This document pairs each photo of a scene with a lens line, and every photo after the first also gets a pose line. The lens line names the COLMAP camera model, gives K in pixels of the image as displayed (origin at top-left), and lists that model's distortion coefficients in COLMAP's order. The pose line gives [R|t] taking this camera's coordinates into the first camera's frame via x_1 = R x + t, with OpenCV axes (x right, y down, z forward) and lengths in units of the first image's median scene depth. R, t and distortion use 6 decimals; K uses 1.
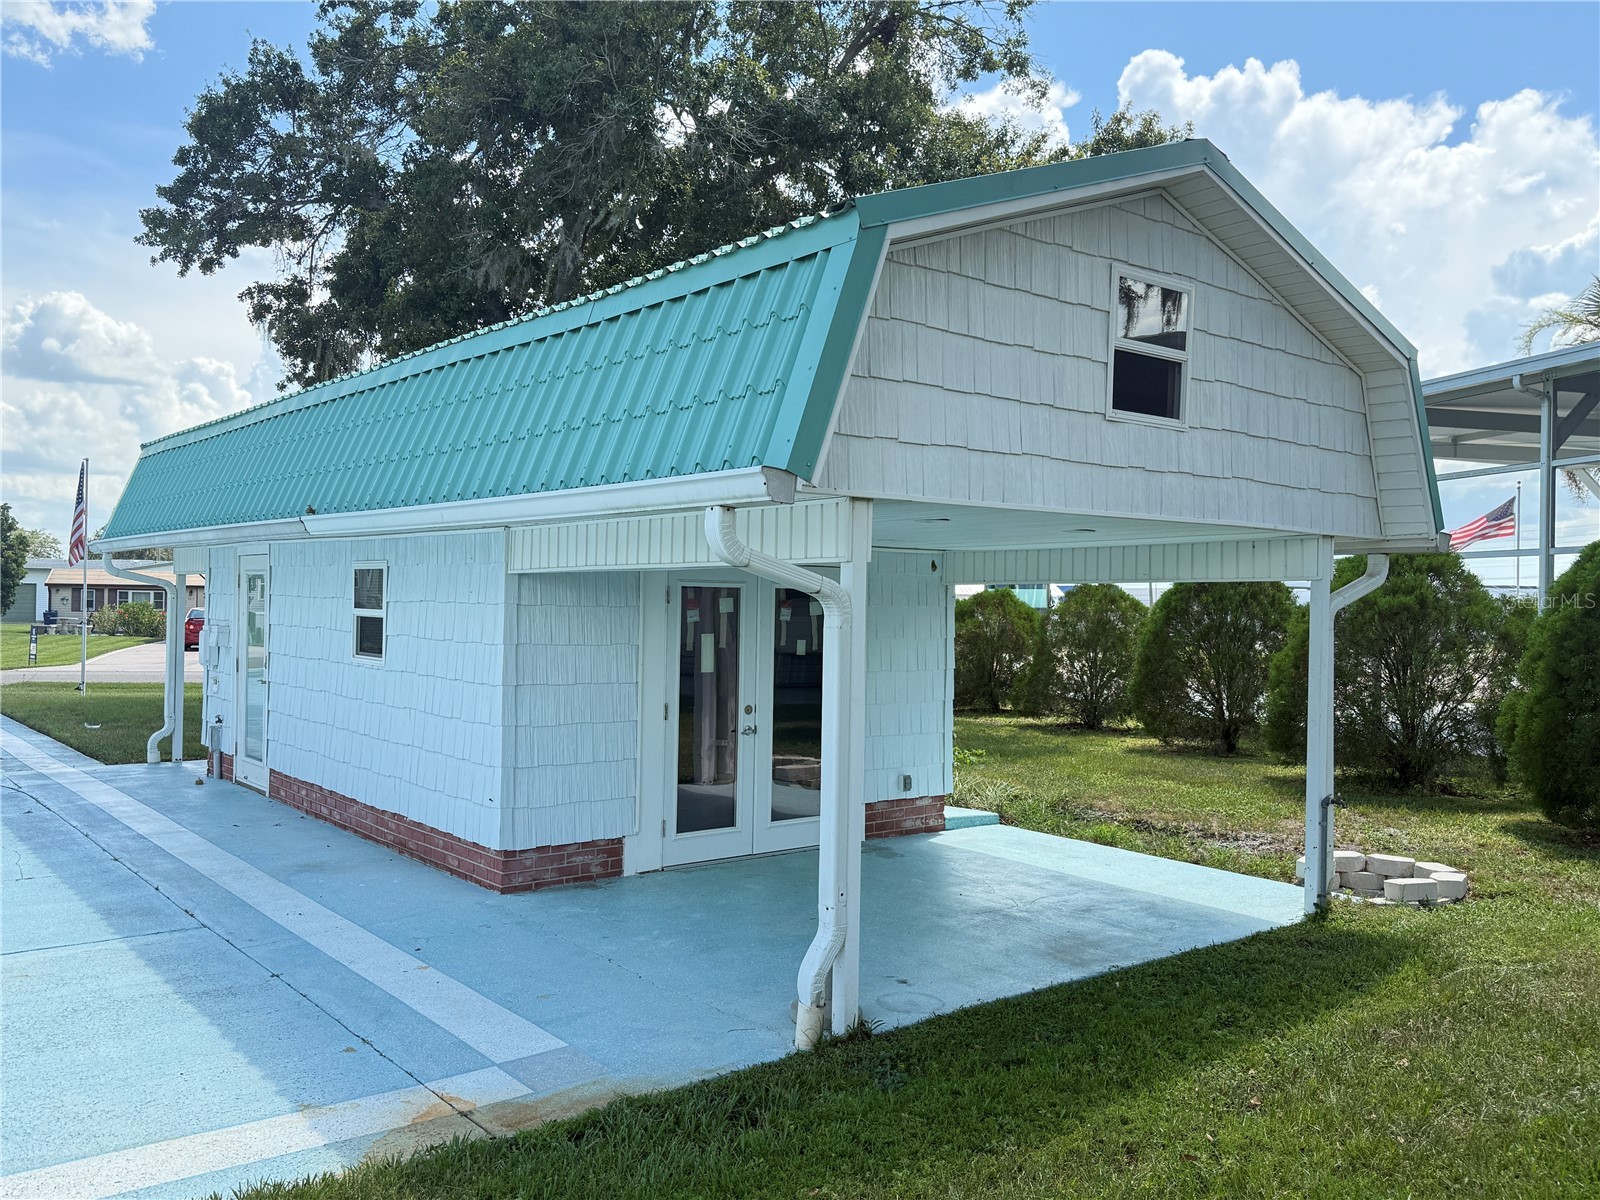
lens RADIAL K [[1311.7, 0, 799.9], [0, 1311.7, 599.3], [0, 0, 1]] dist [0.007356, -0.011143]
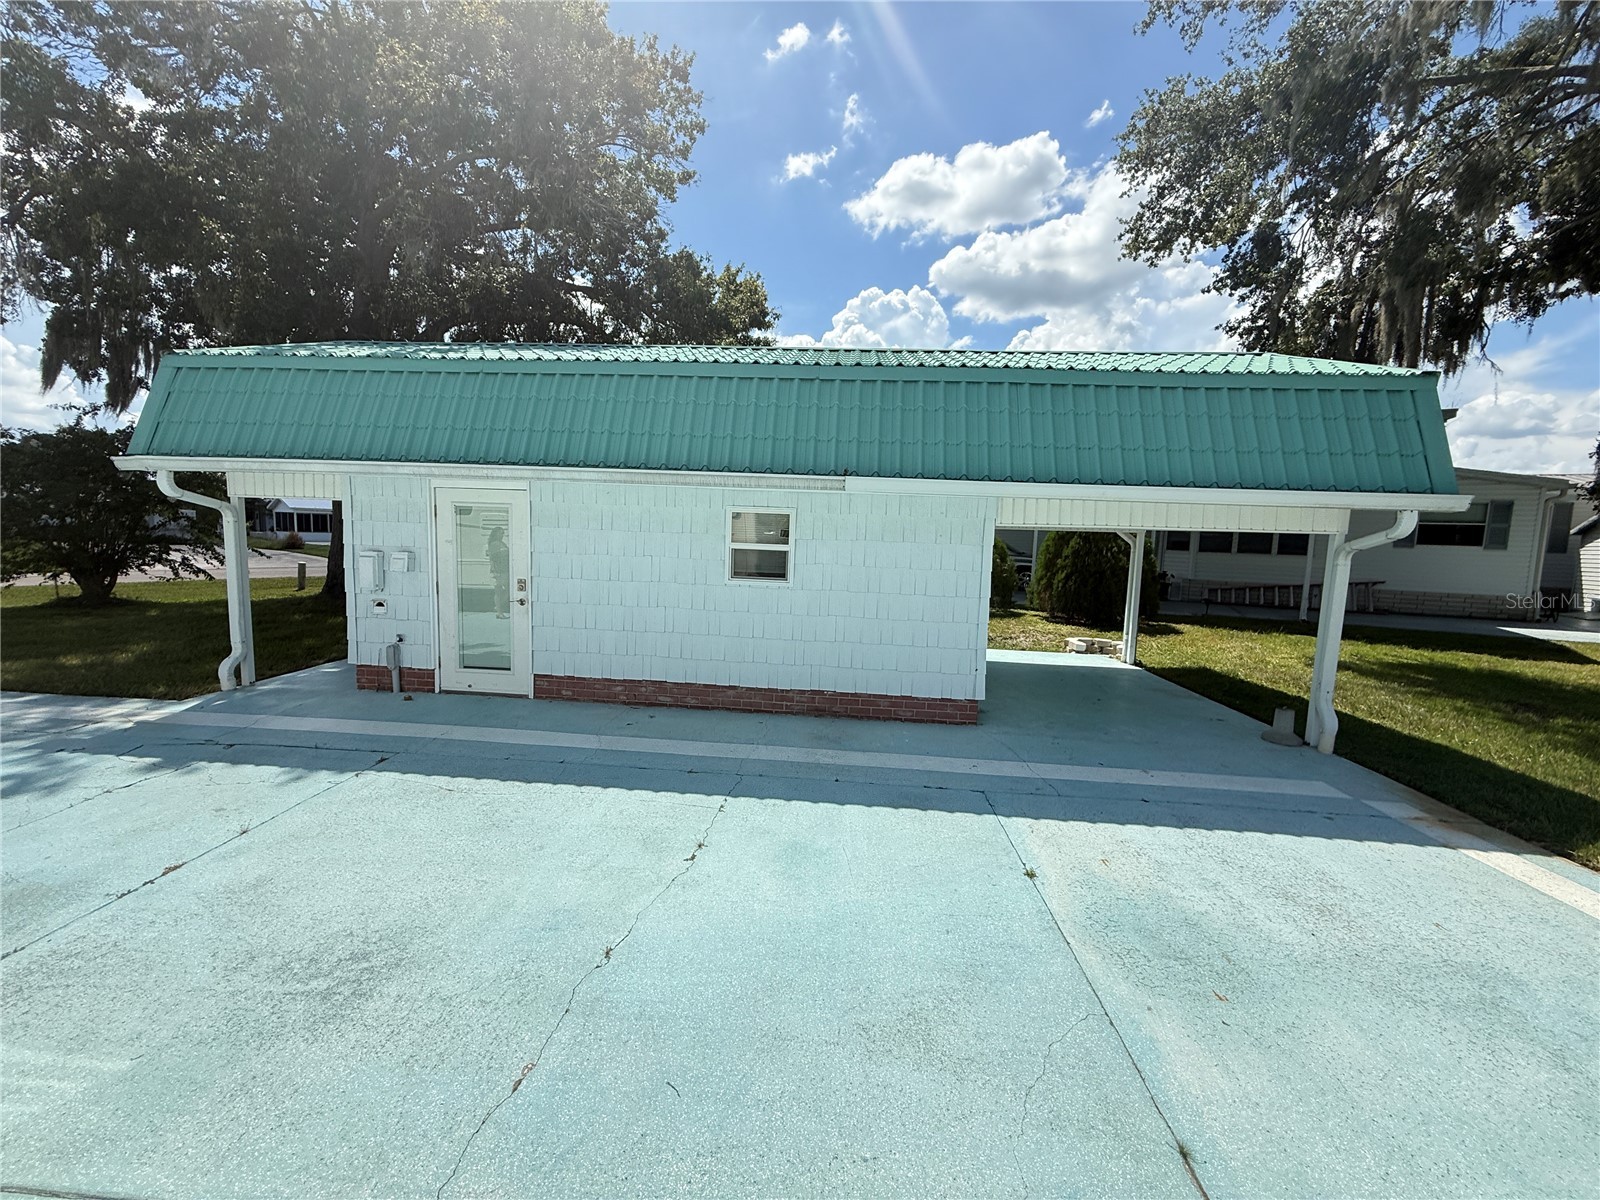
lens RADIAL K [[639.1, 0, 789.1], [0, 639.1, 596.8], [0, 0, 1]] dist [-0.000612, 0.000212]
pose [[0.680473, -0.072448, 0.729183, -1.089706], [-0.024861, 0.992245, 0.121785, -0.027541], [-0.732351, -0.101000, 0.673395, 0.747291]]
